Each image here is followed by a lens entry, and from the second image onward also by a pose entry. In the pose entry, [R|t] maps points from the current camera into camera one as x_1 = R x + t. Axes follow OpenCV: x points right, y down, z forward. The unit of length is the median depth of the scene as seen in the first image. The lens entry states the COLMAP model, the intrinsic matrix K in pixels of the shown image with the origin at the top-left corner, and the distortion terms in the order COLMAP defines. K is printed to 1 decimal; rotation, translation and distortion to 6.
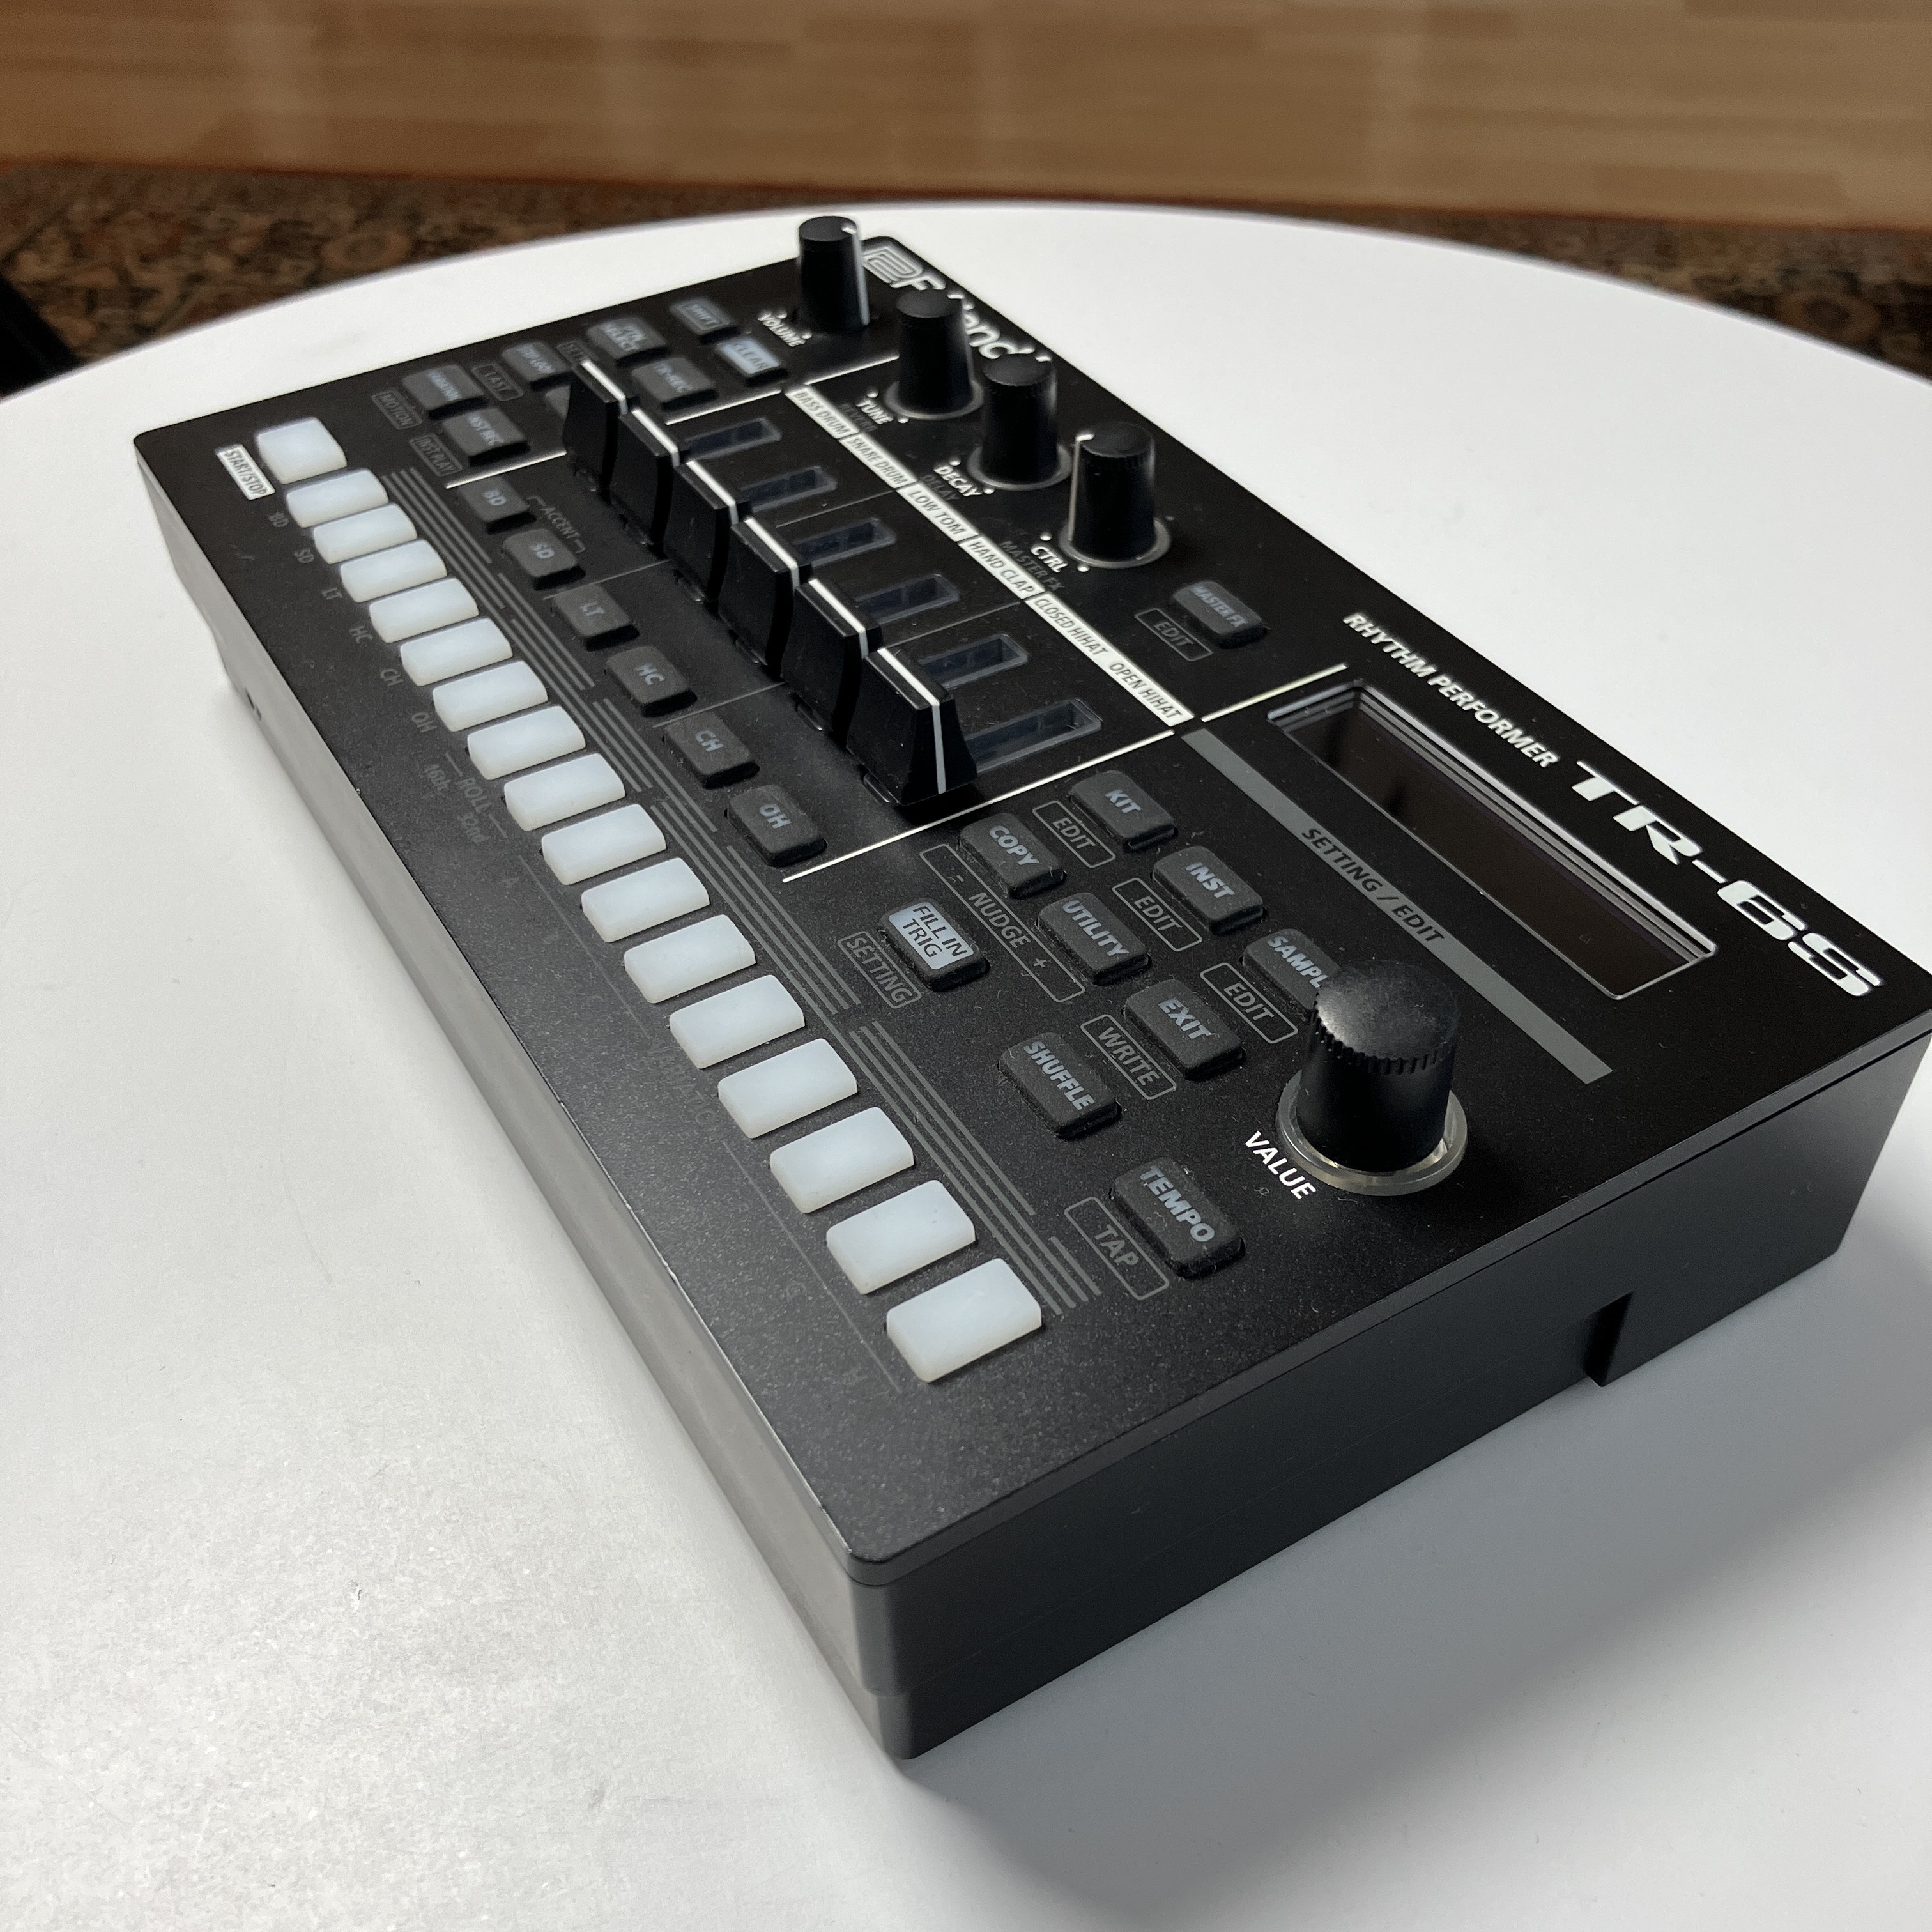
lens RADIAL K [[2113.3, 0, 966.0], [0, 2113.3, 966.0], [0, 0, 1]] dist [0.228374, -1.004772]
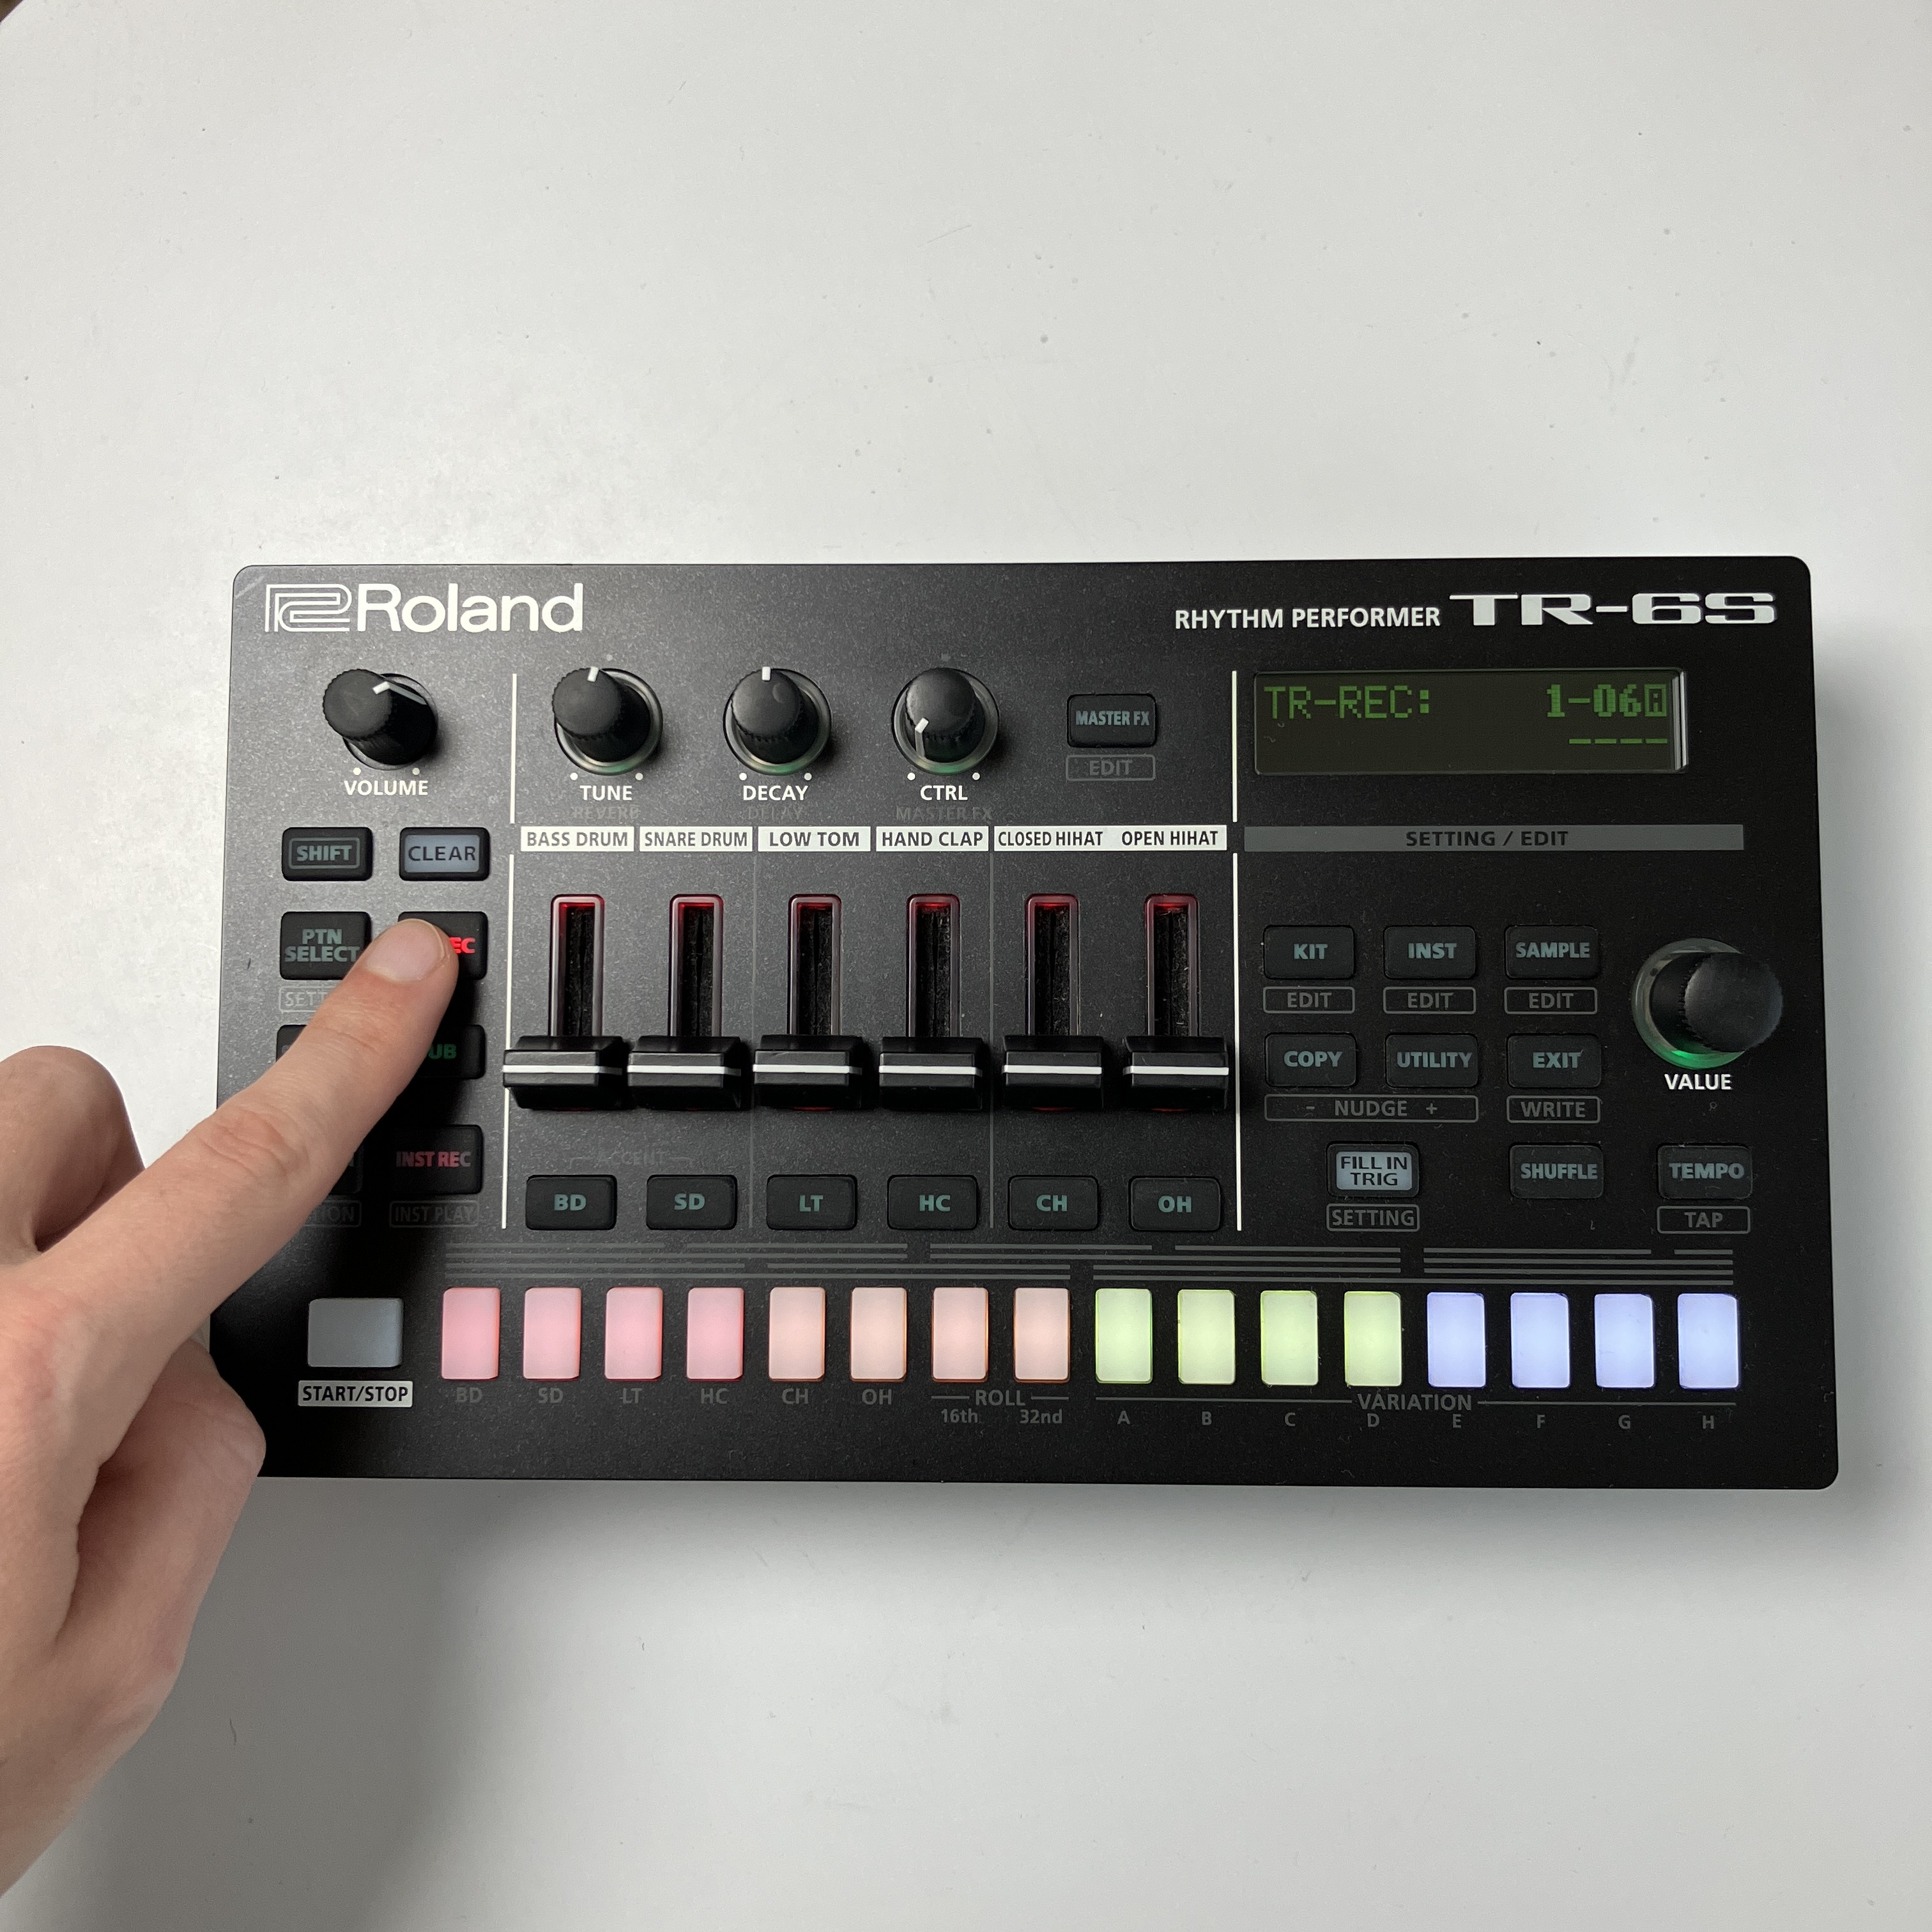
lens RADIAL K [[2113.3, 0, 966.0], [0, 2113.3, 966.0], [0, 0, 1]] dist [0.228374, -1.004772]
pose [[0.518311, -0.852315, 0.070094, -0.126766], [0.594957, 0.418252, 0.686360, -1.076534], [-0.614312, -0.314046, 0.723876, 0.245555]]
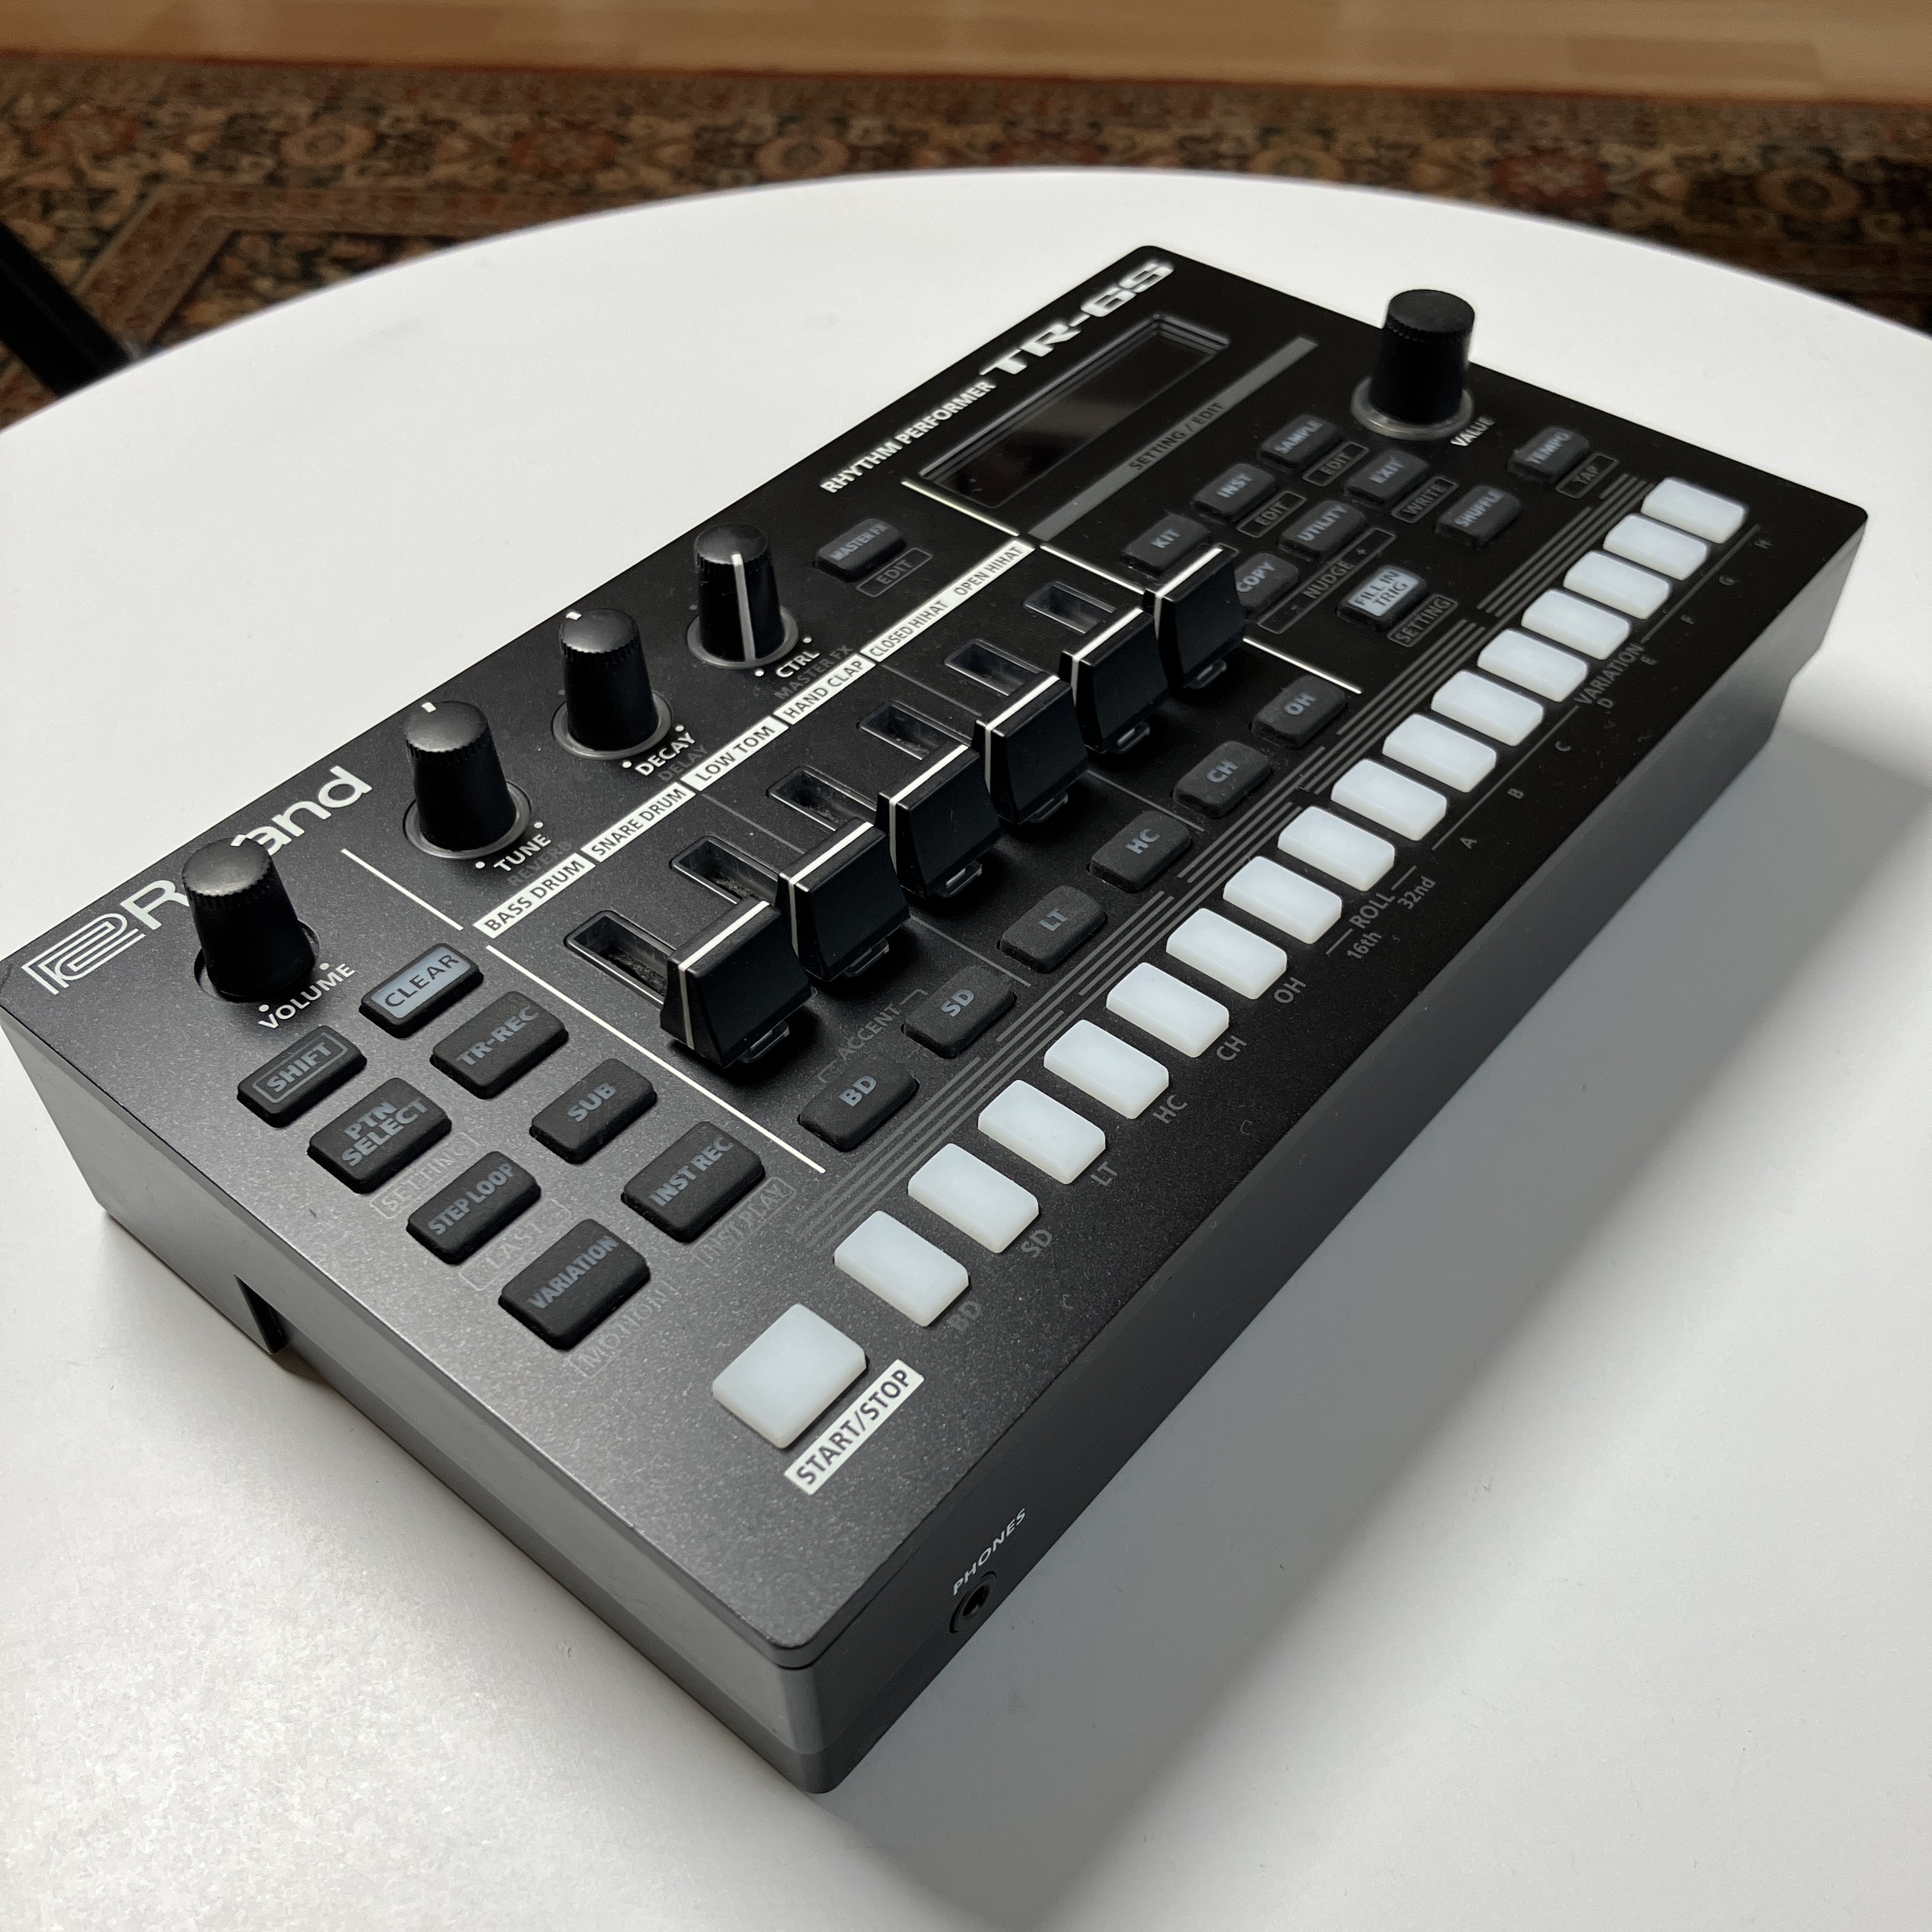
lens RADIAL K [[2113.3, 0, 966.0], [0, 2113.3, 966.0], [0, 0, 1]] dist [0.228374, -1.004772]
pose [[-0.323689, -0.663222, 0.674805, -0.922976], [0.649050, 0.363296, 0.668394, -0.925622], [-0.688447, 0.654334, 0.312869, 0.894499]]
